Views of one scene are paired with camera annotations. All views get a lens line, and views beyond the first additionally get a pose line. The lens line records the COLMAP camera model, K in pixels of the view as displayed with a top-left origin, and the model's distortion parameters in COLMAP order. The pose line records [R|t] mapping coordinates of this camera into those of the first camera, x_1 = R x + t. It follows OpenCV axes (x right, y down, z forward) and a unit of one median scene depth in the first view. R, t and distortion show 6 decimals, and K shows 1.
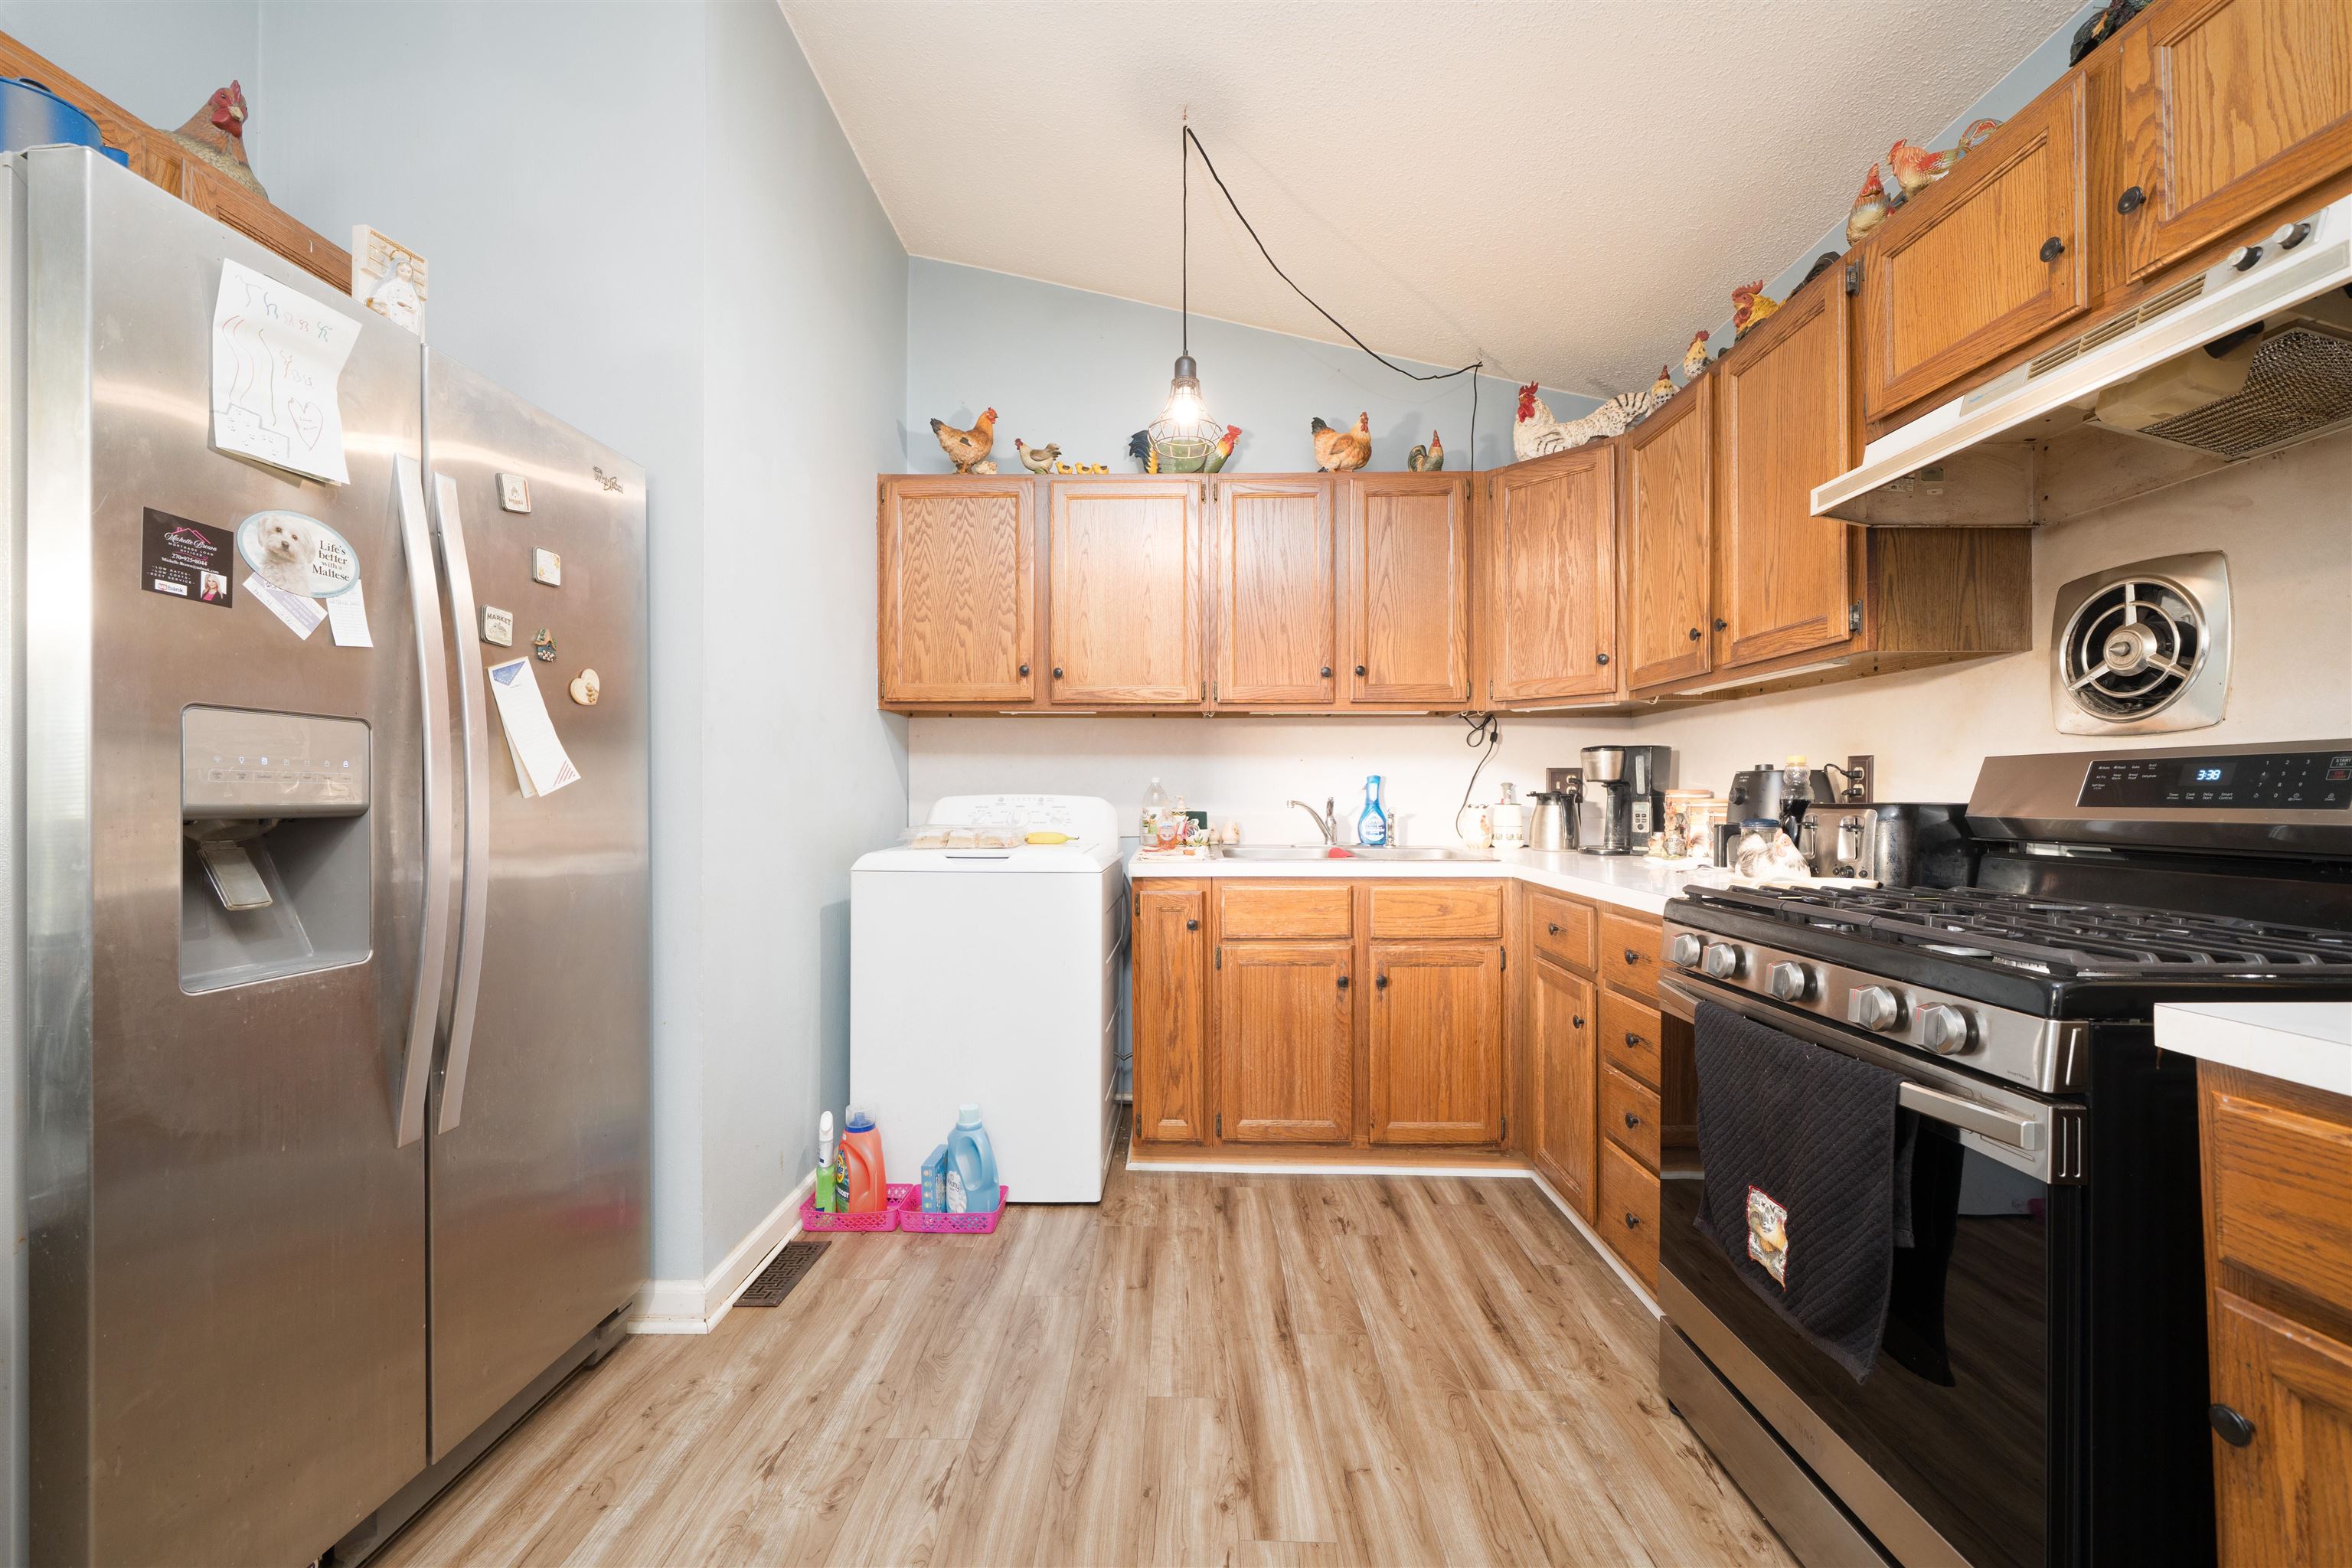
lens RADIAL K [[917.3, 0, 1179.5], [0, 917.3, 788.9], [0, 0, 1]] dist [0.001627, -0.000401]
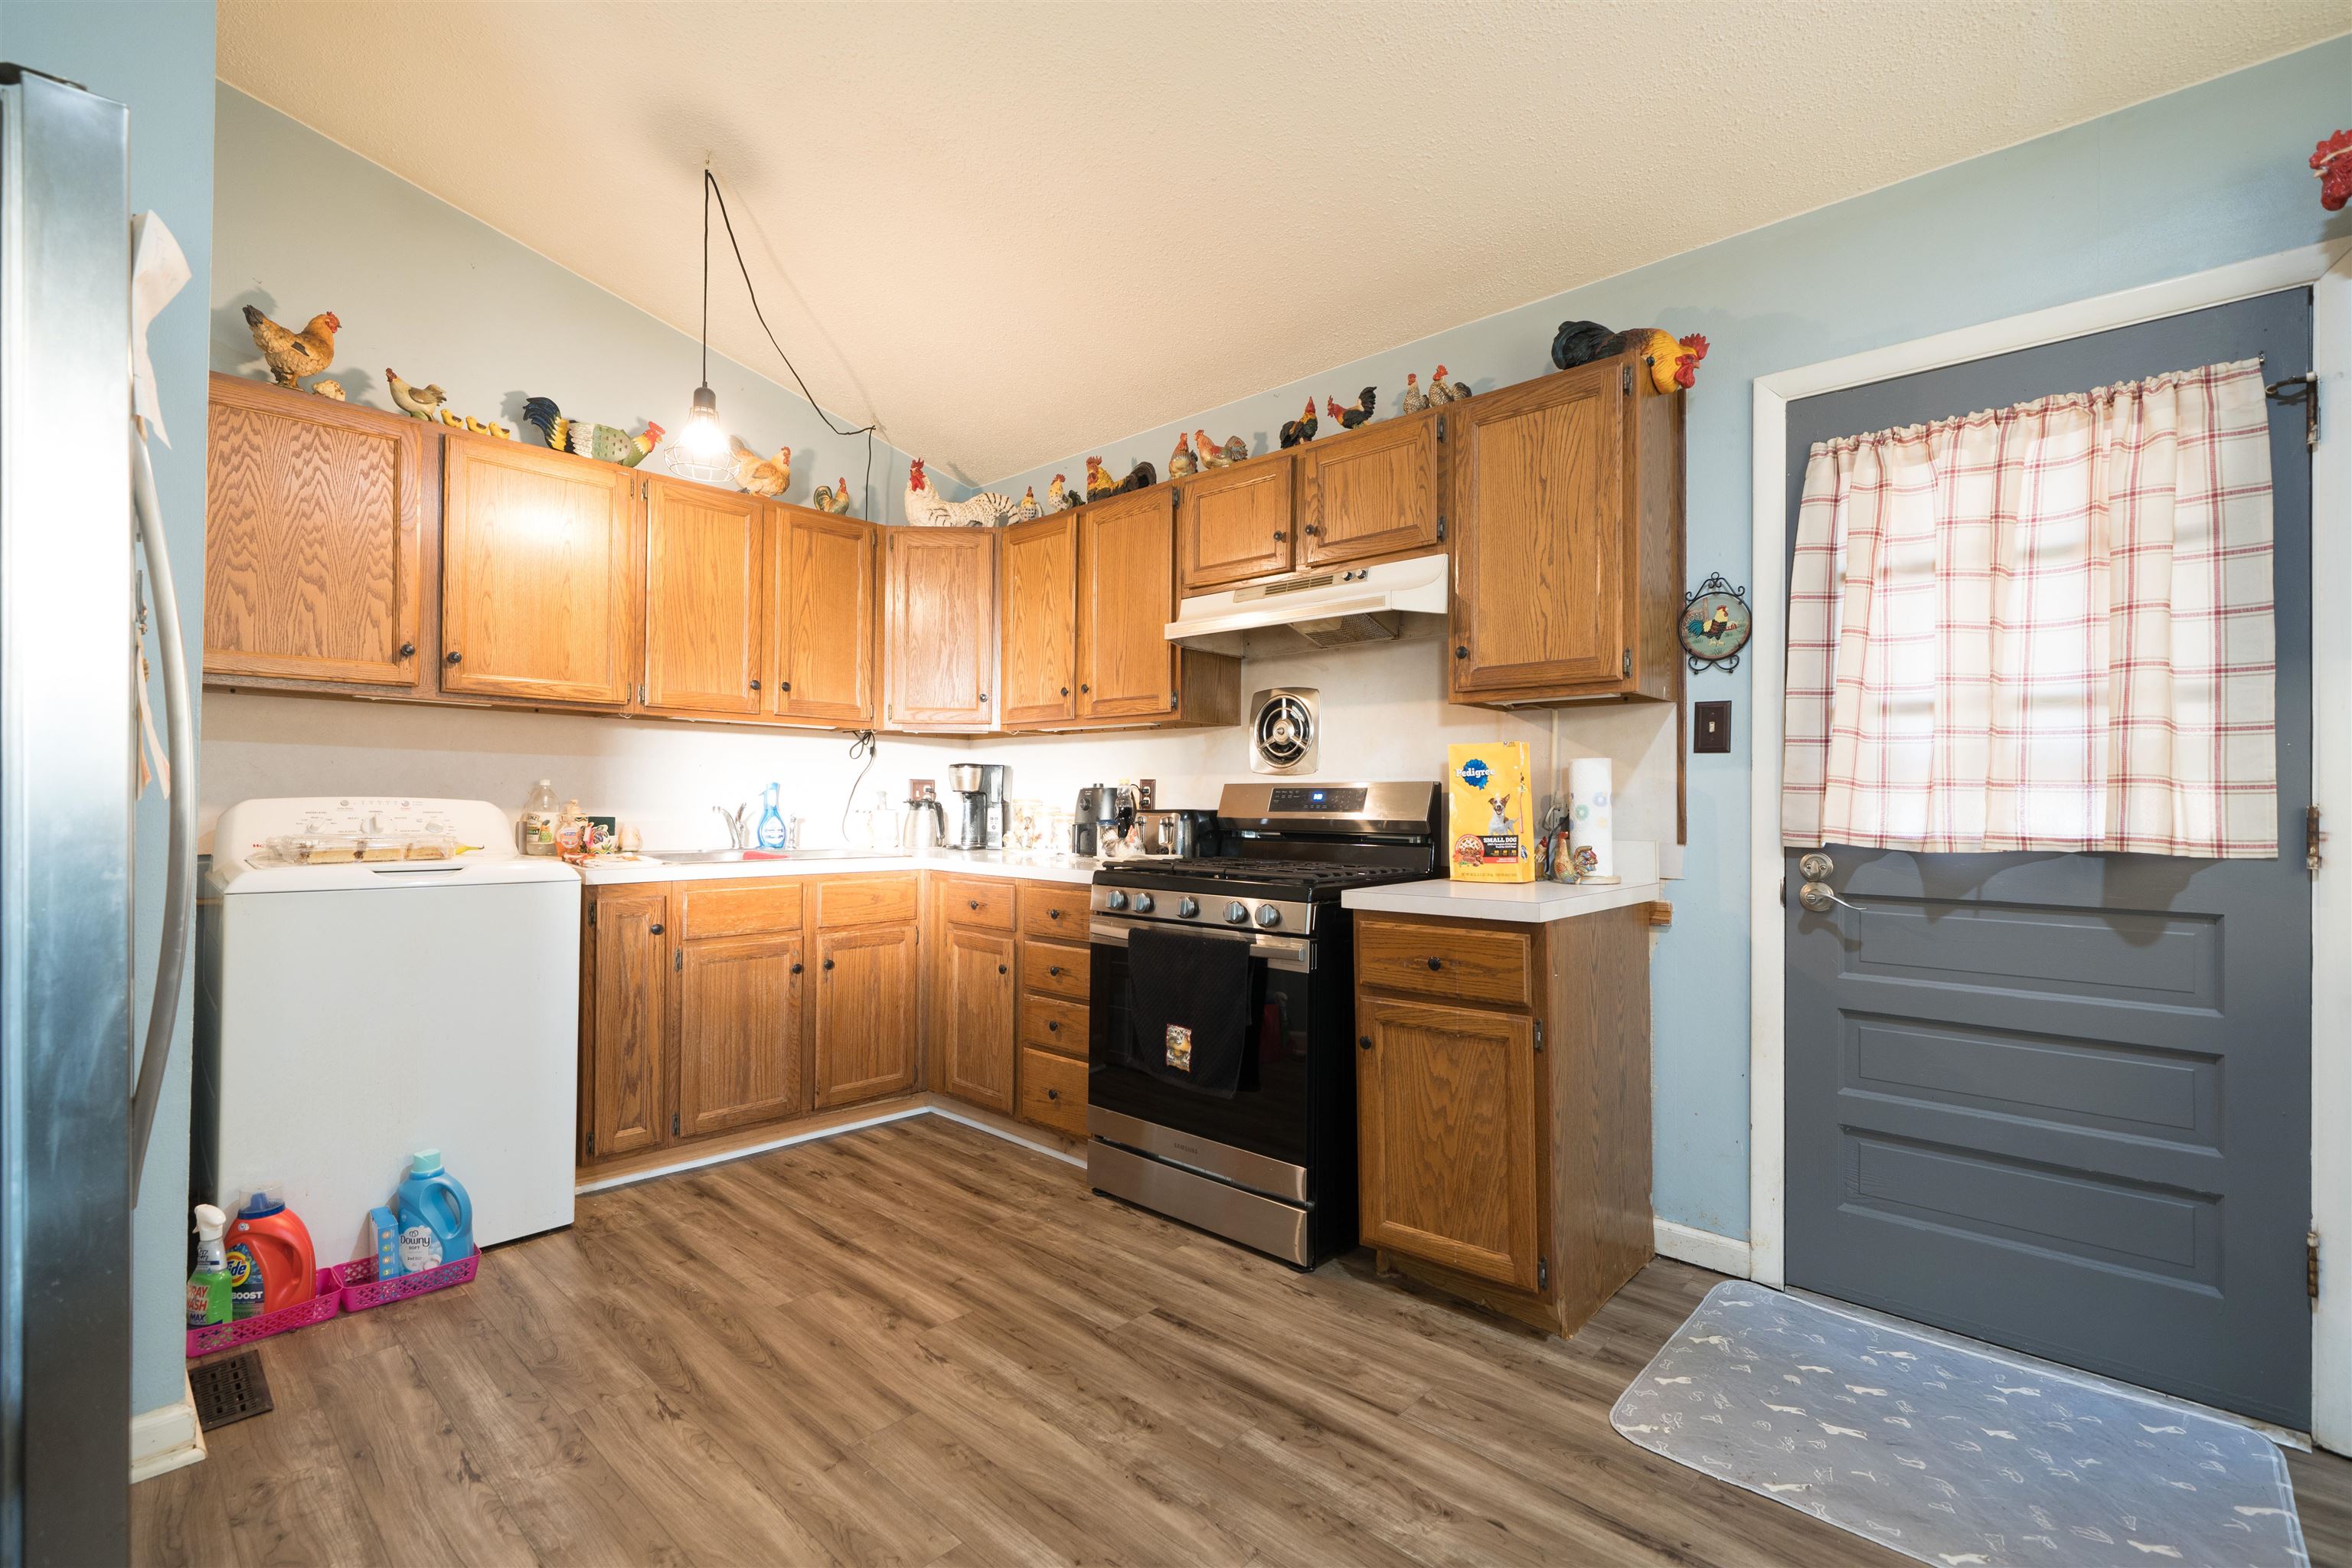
lens RADIAL K [[1034.9, 0, 1172.4], [0, 1034.9, 790.5], [0, 0, 1]] dist [0.016643, 0.000984]
pose [[0.671367, 0.014949, 0.740975, -0.522550], [-0.013612, 0.999877, -0.007840, -0.003301], [-0.741000, -0.004822, 0.671487, -0.213417]]
